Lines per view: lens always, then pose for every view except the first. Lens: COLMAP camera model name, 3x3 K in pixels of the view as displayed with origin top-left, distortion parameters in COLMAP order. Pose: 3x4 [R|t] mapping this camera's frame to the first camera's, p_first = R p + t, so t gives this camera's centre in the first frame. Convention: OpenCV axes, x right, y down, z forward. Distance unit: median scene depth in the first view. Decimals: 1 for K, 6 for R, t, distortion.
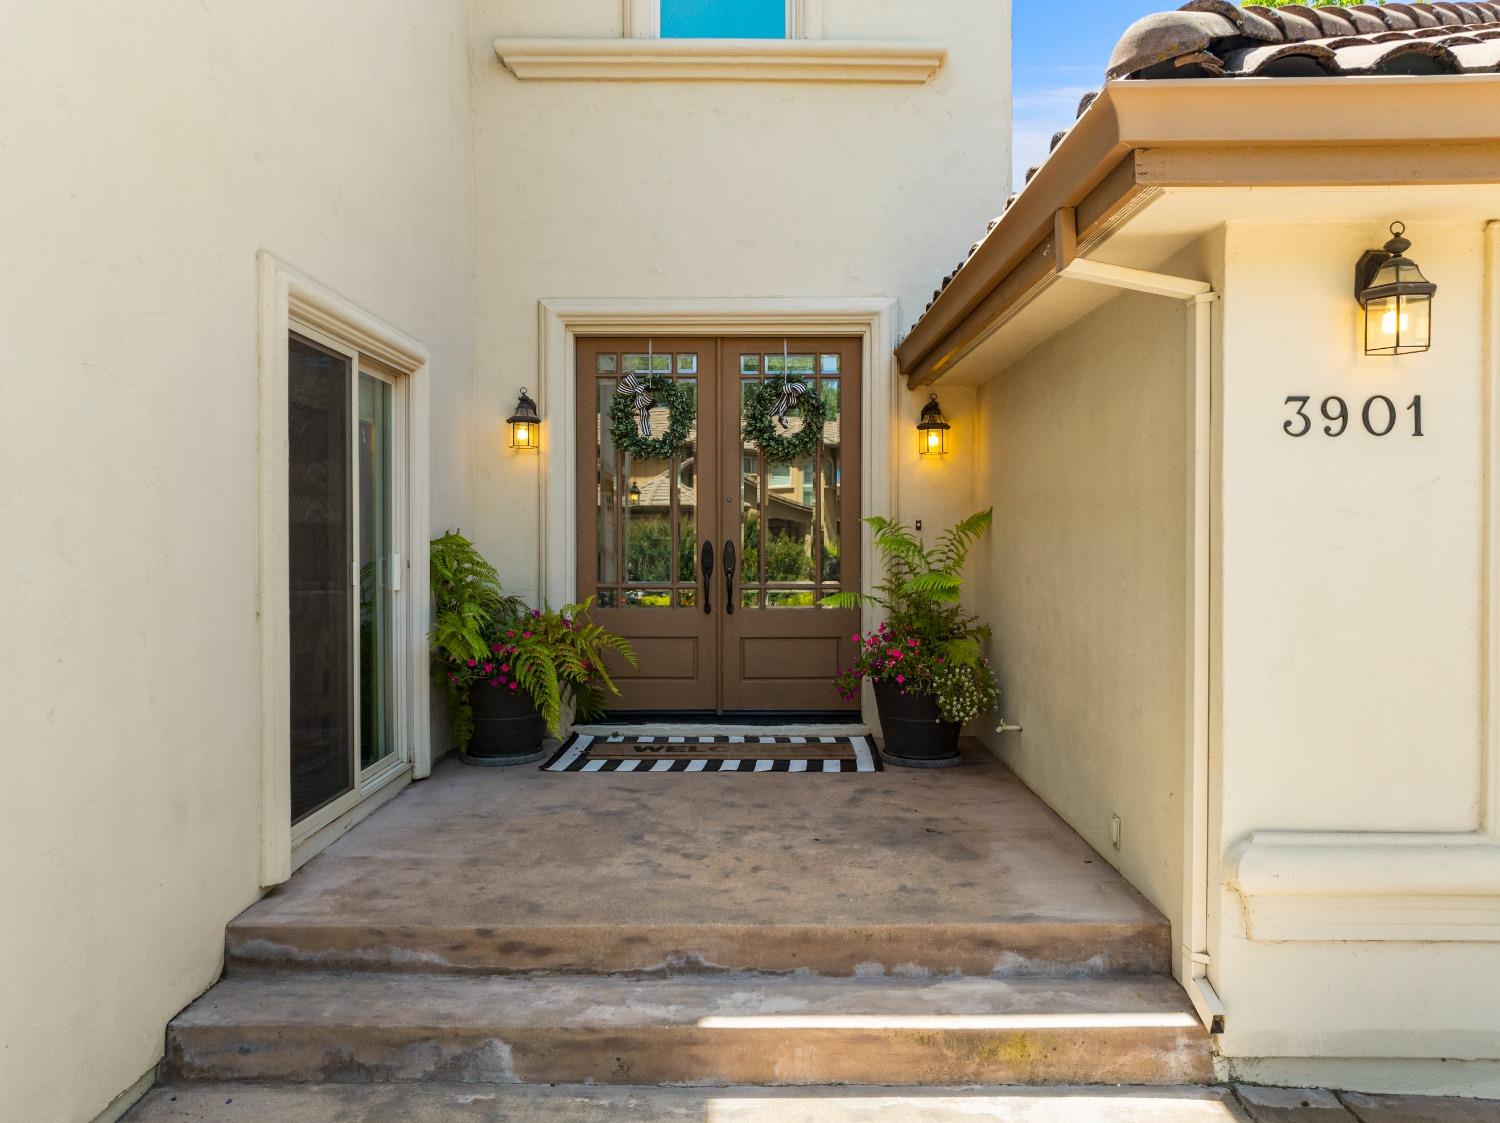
lens RADIAL K [[1047.9, 0, 763.1], [0, 1047.9, 561.3], [0, 0, 1]] dist [-0.020300, 0.001708]
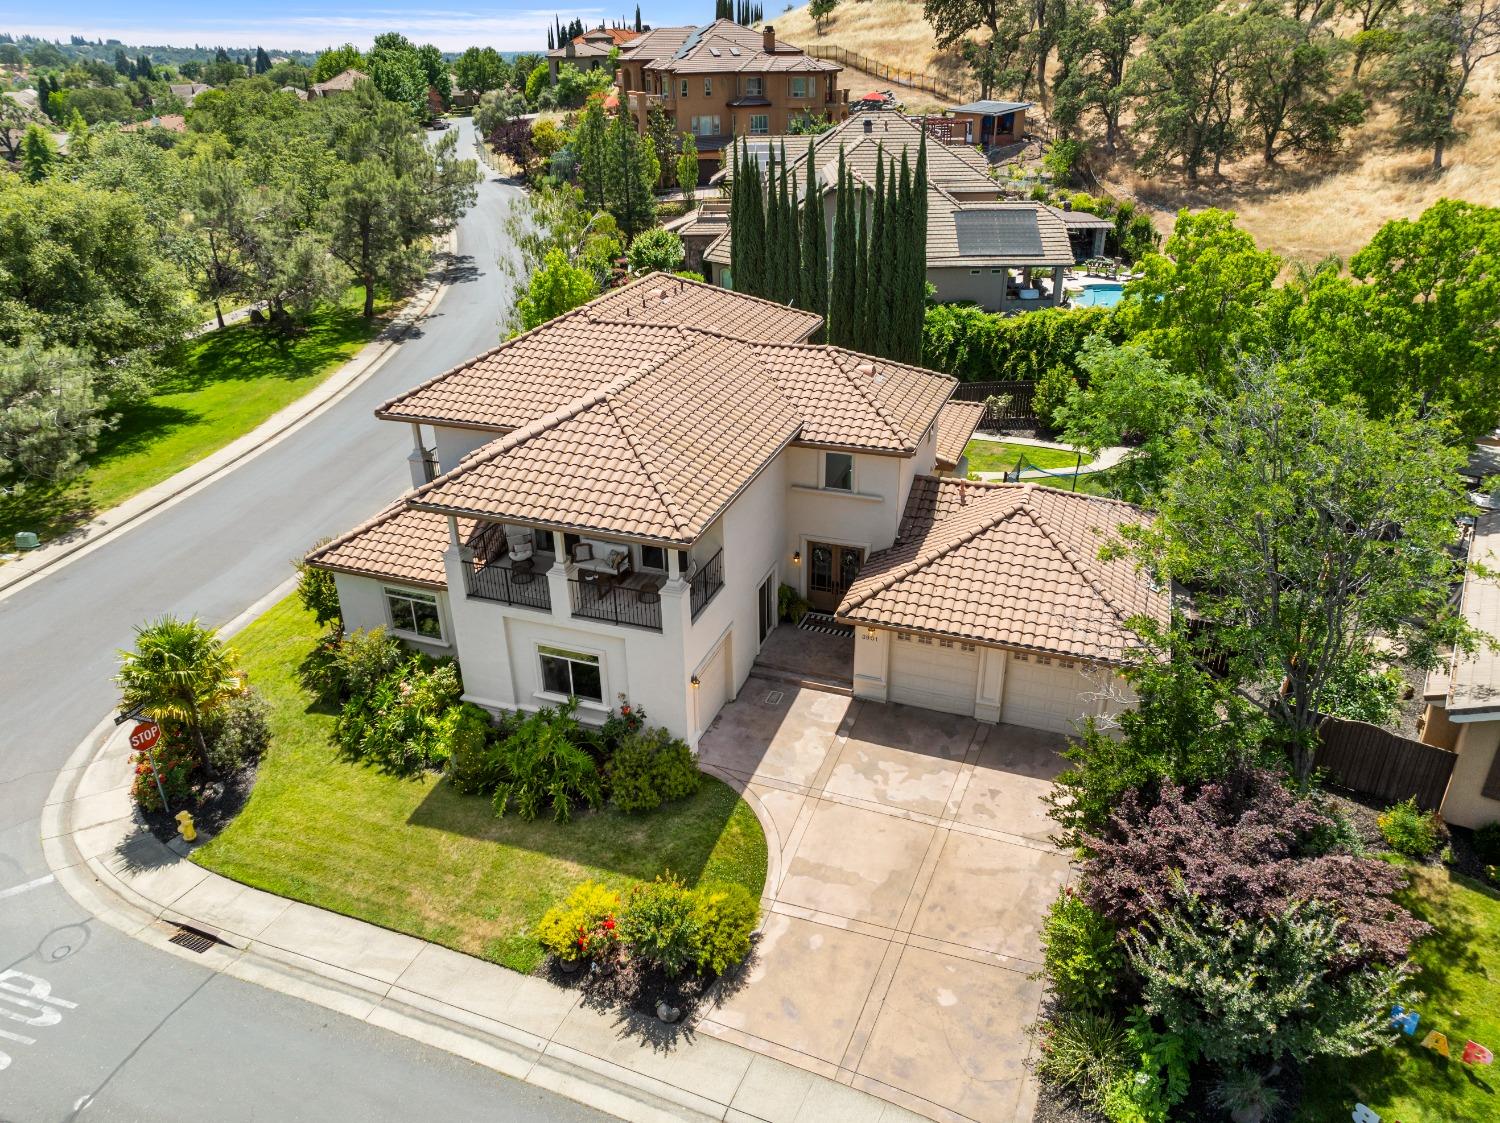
lens RADIAL K [[1041.7, 0, 750.0], [0, 1041.7, 561.5], [0, 0, 1]] dist [-0.001750, -0.003157]
pose [[0.935111, 0.143185, -0.324137, 2.192791], [0.008565, 0.905327, 0.424629, -4.151840], [0.354251, -0.399852, 0.845355, -6.125510]]
